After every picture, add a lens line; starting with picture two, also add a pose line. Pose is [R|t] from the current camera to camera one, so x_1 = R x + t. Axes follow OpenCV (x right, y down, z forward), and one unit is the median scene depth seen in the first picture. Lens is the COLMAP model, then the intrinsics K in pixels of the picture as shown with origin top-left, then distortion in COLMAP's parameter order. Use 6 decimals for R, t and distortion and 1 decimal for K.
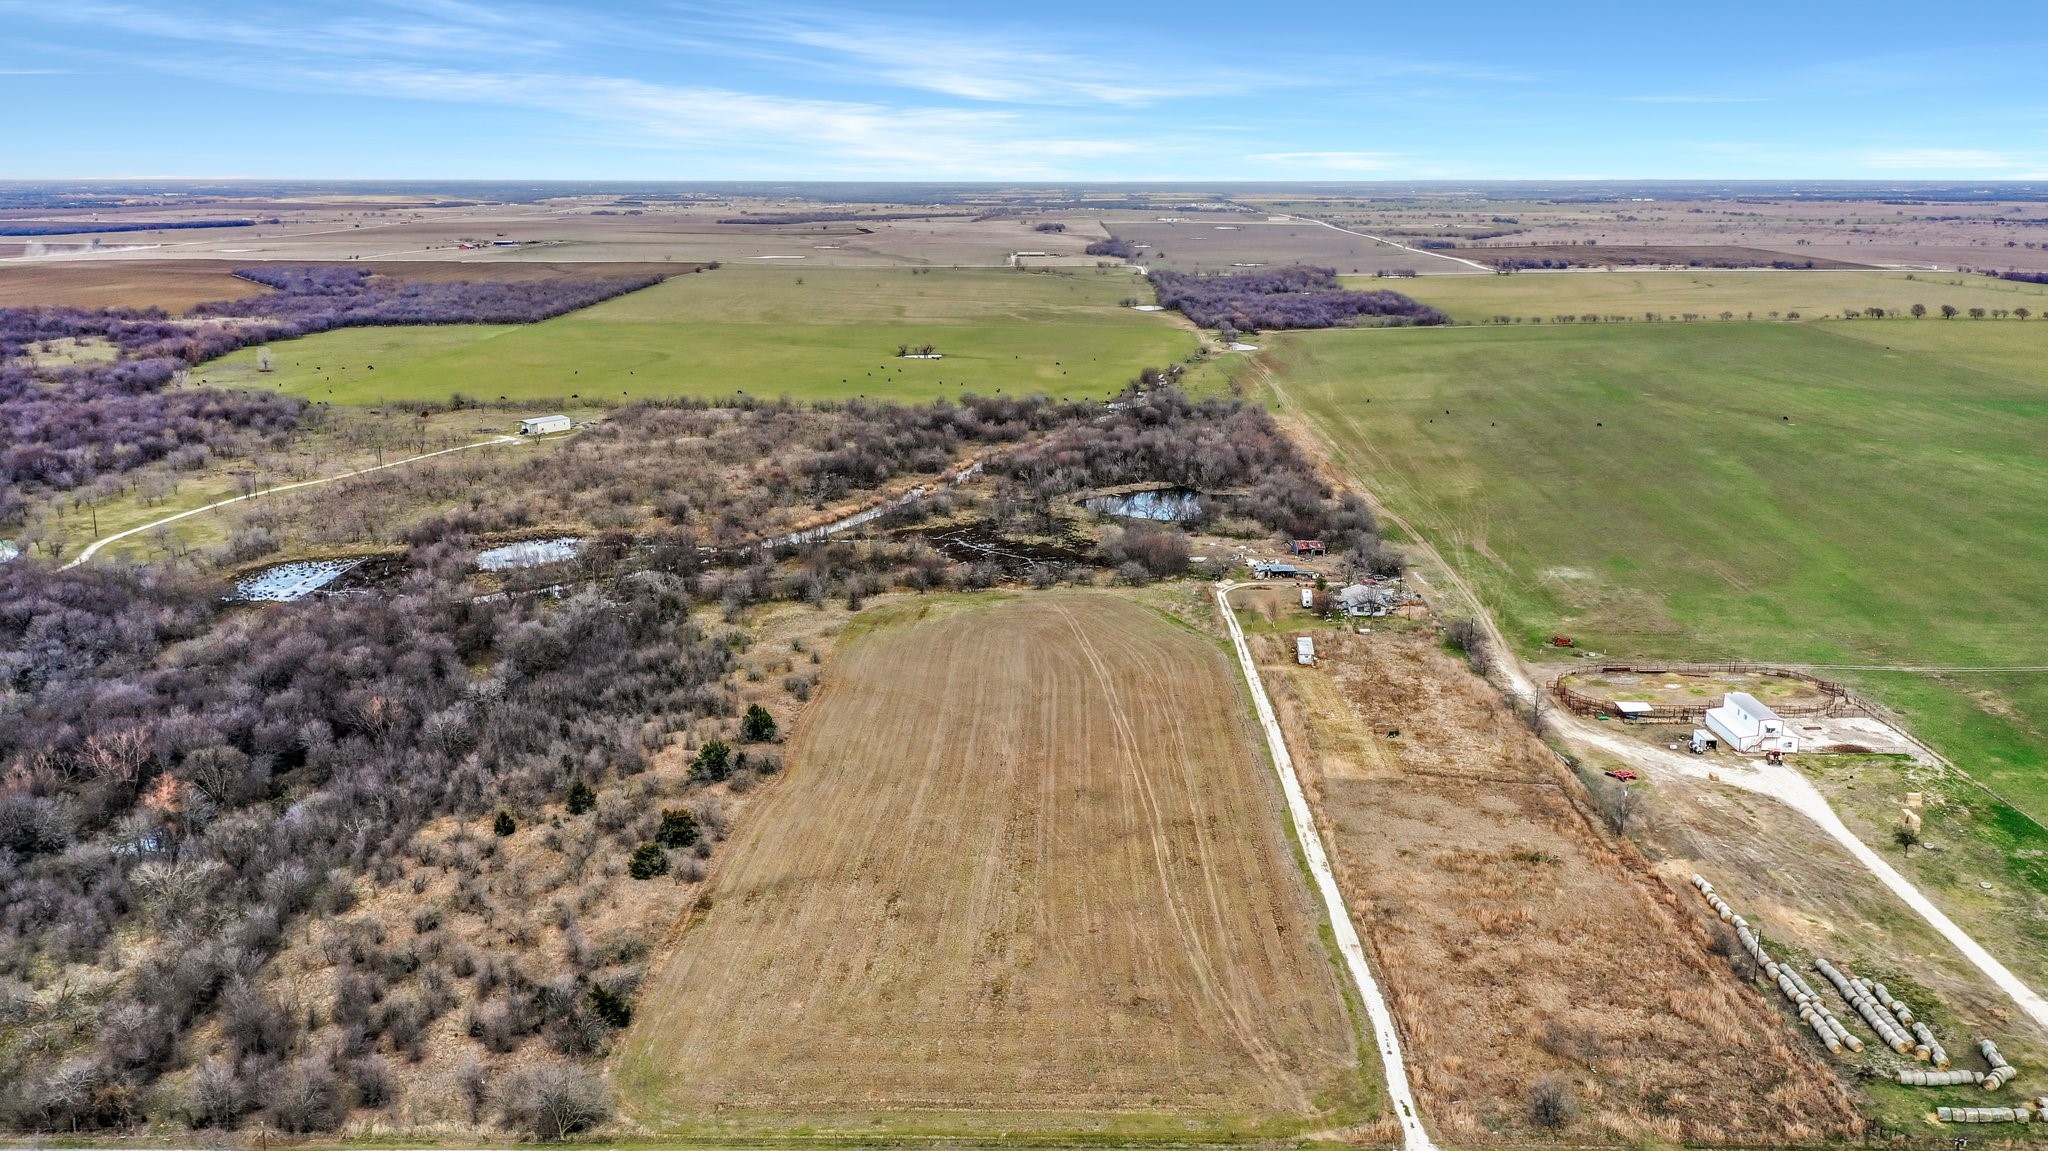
lens RADIAL K [[1661.5, 0, 1024.0], [0, 1661.5, 575.5], [0, 0, 1]] dist [-0.004084, 0.002658]
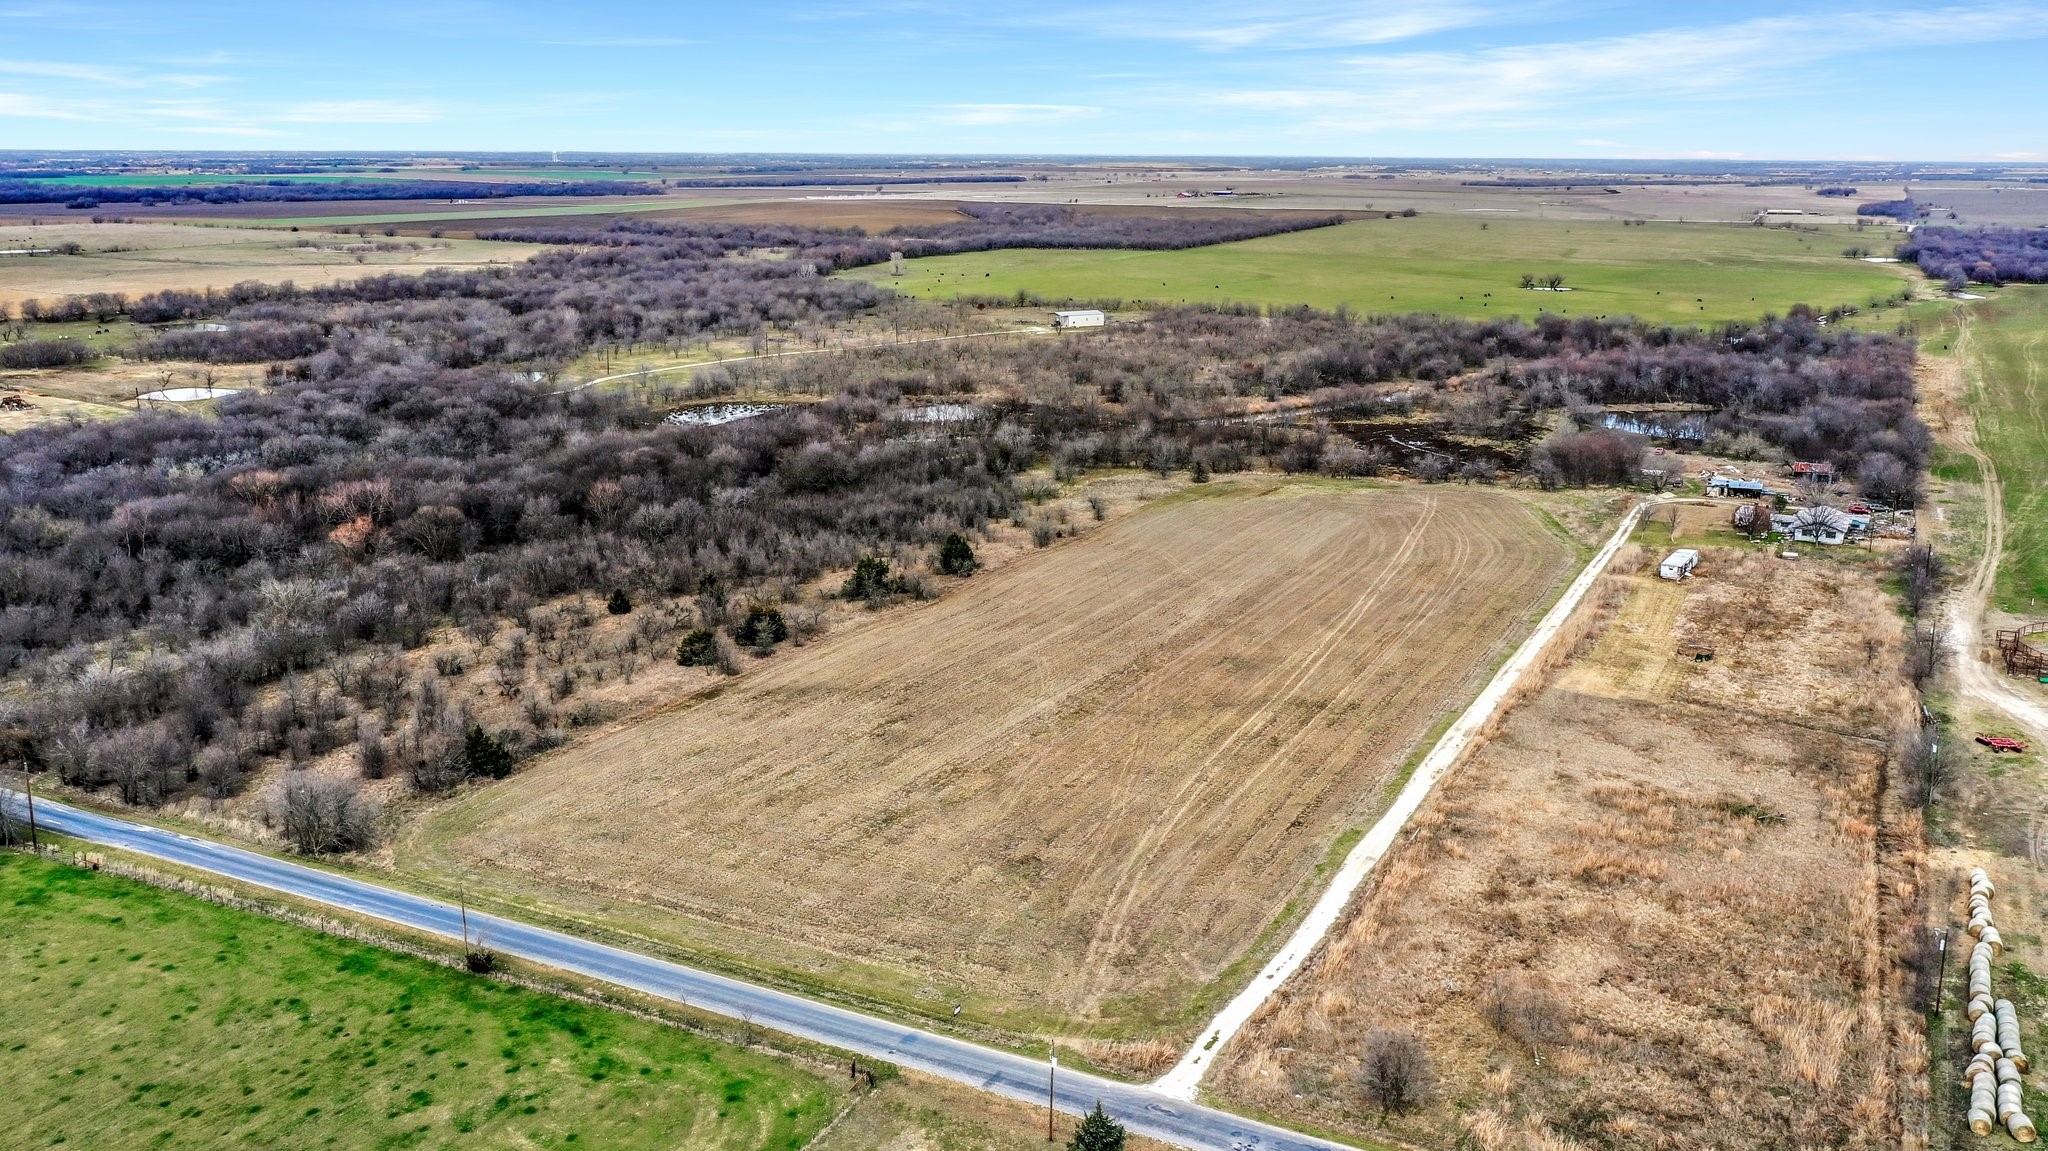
lens RADIAL K [[1676.0, 0, 1024.0], [0, 1676.0, 575.5], [0, 0, 1]] dist [-0.005996, 0.009287]
pose [[0.896812, 0.110010, -0.428515, 0.249215], [-0.106210, 0.993801, 0.032853, 0.061982], [0.429473, 0.016050, 0.902937, 0.180599]]
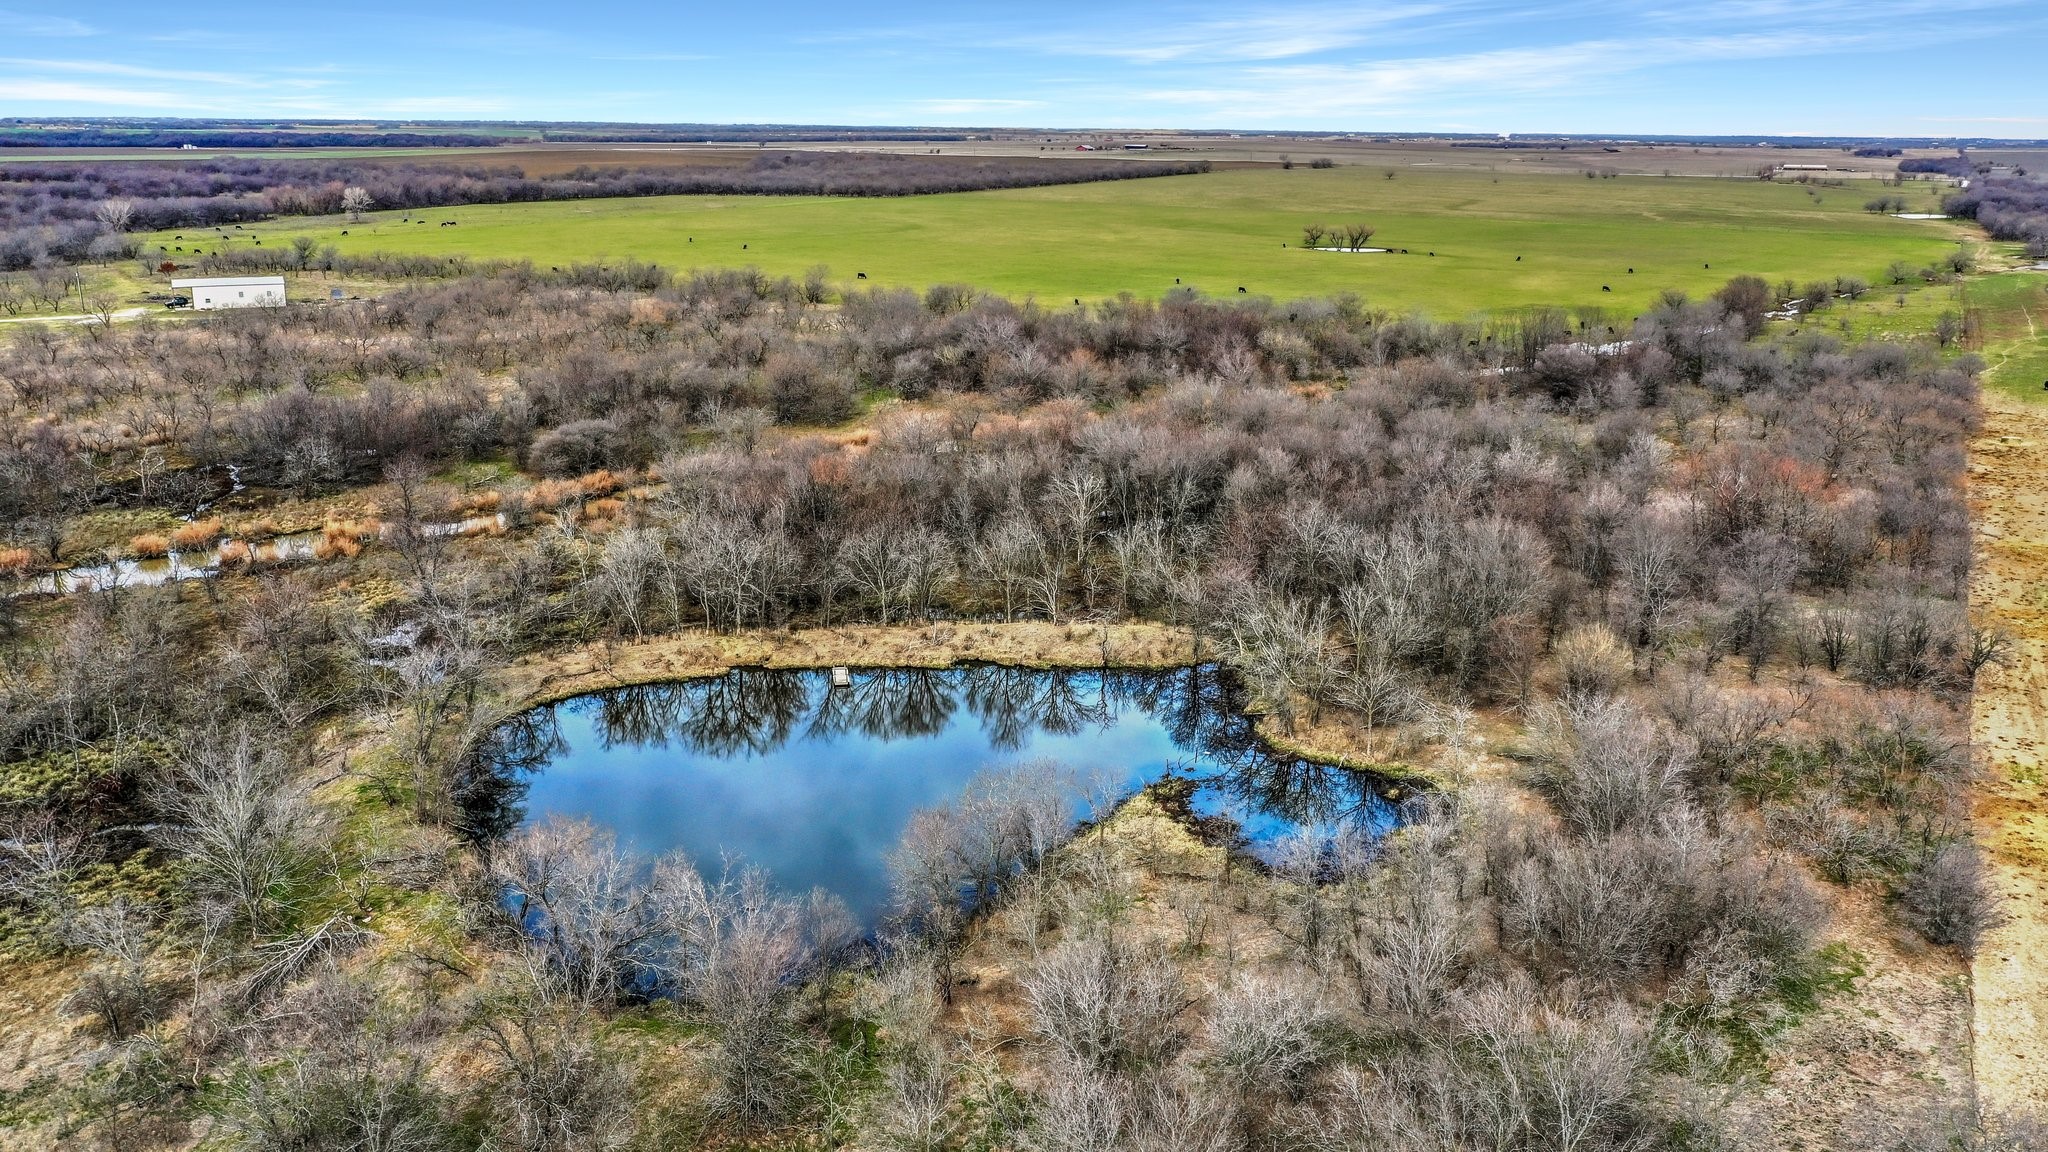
lens RADIAL K [[1639.2, 0, 1024.0], [0, 1639.2, 576.0], [0, 0, 1]] dist [-0.004412, 0.002510]
pose [[0.881703, 0.129822, -0.453592, 0.277832], [-0.118098, 0.991521, 0.054221, -0.124093], [0.456785, 0.005761, 0.889559, 1.357292]]
